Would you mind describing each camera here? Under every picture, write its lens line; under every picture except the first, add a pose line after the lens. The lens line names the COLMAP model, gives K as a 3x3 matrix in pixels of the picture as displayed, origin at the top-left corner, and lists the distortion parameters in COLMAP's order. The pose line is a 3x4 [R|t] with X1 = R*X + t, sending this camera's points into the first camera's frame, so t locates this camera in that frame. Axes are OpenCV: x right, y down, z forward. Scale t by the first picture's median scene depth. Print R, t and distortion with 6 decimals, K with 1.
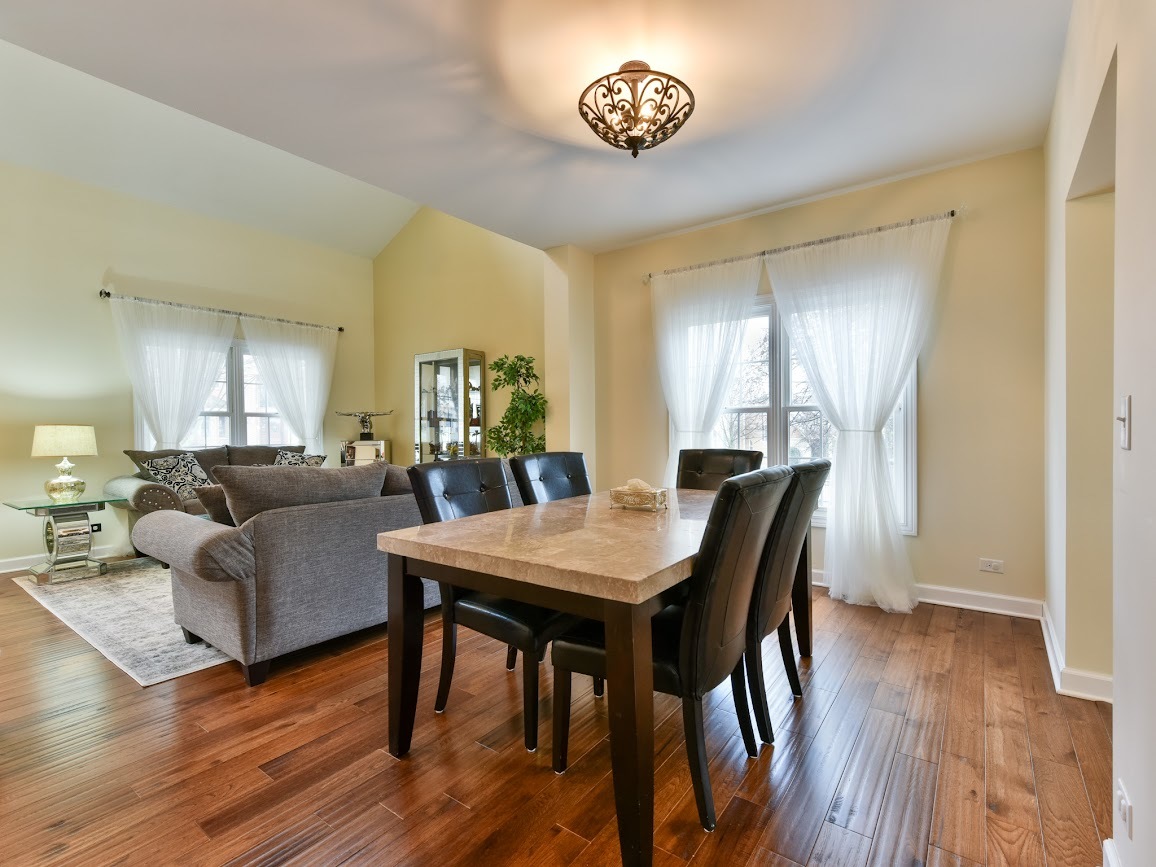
lens RADIAL K [[521.9, 0, 553.5], [0, 521.9, 437.4], [0, 0, 1]] dist [0.001277, -0.003489]
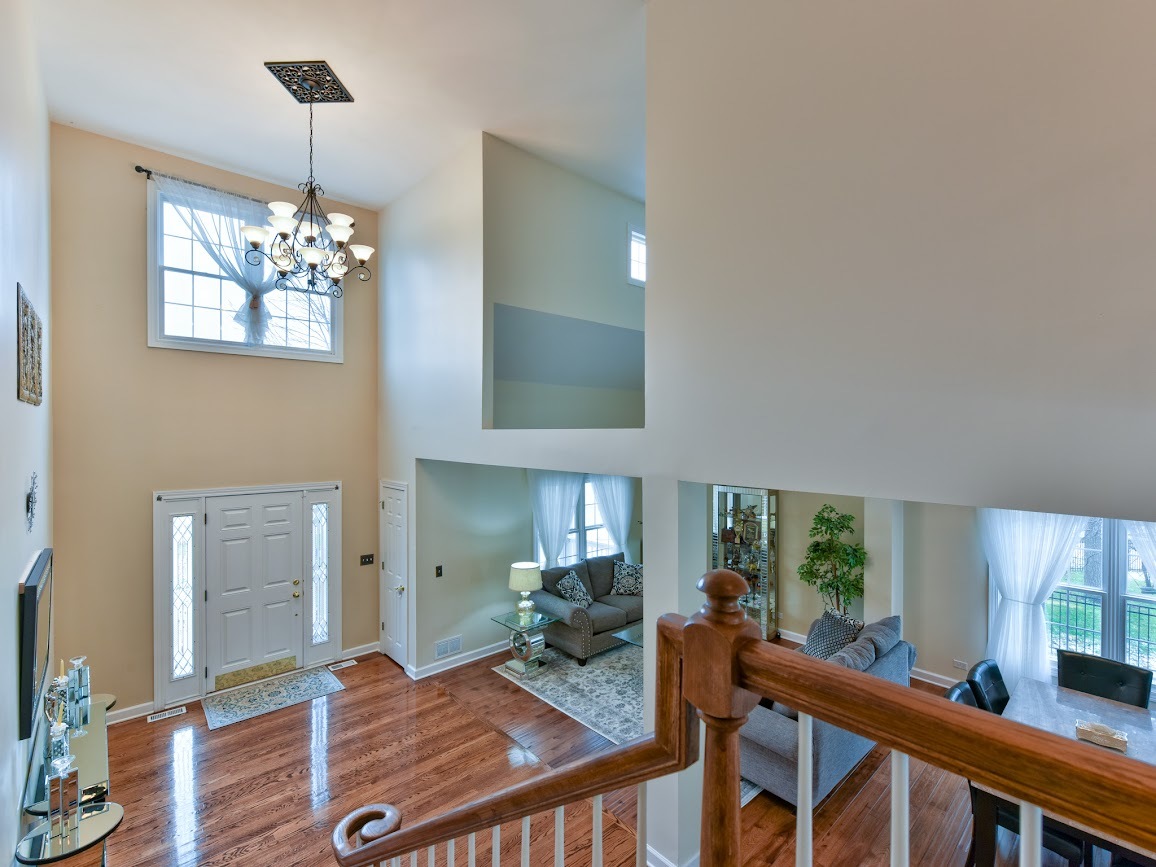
lens RADIAL K [[521.9, 0, 571.7], [0, 521.9, 434.7], [0, 0, 1]] dist [0.001277, -0.003489]
pose [[0.980512, 0.009523, -0.196229, -0.427398], [-0.011359, 0.999902, -0.008237, -0.310135], [0.196131, 0.010305, 0.980524, -0.336808]]
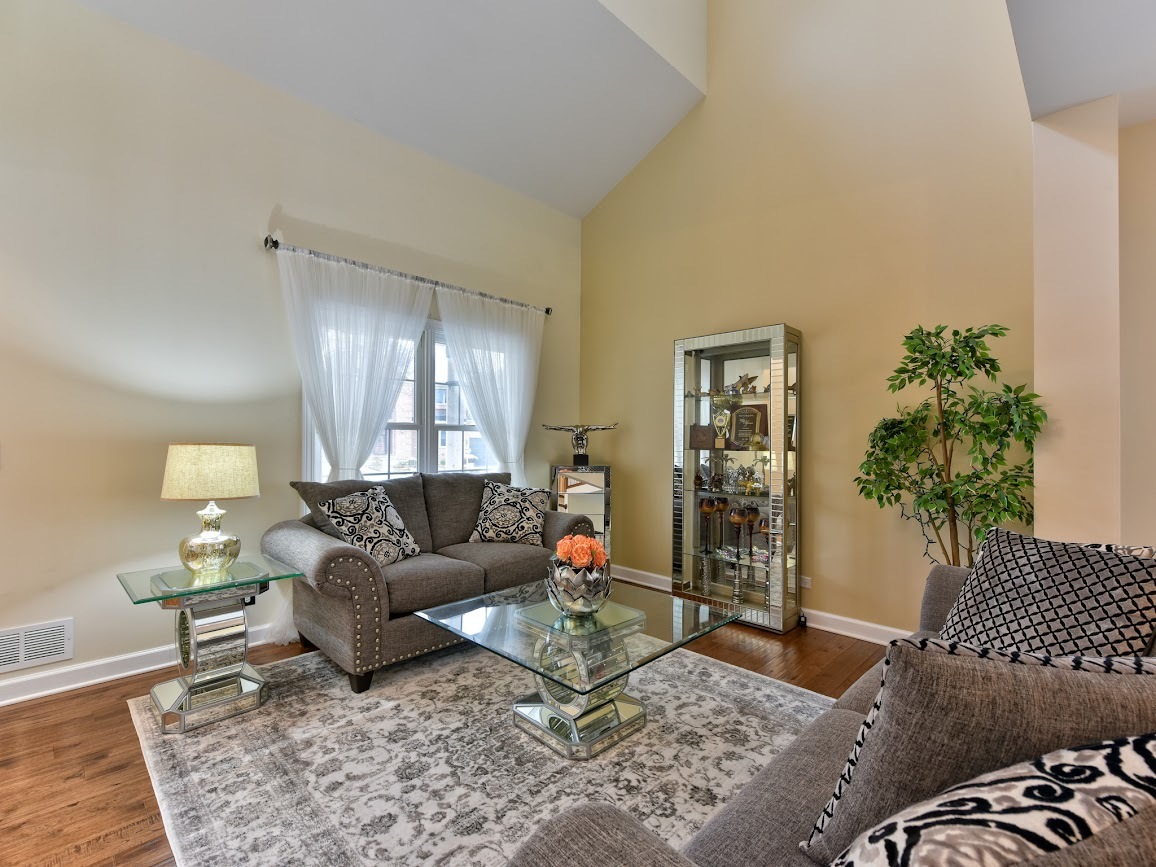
lens RADIAL K [[521.9, 0, 555.9], [0, 521.9, 436.7], [0, 0, 1]] dist [0.001277, -0.003489]
pose [[0.987434, 0.013532, -0.157449, -0.374794], [-0.017400, 0.999579, -0.023213, -0.020925], [0.157069, 0.025661, 0.987254, 0.387732]]
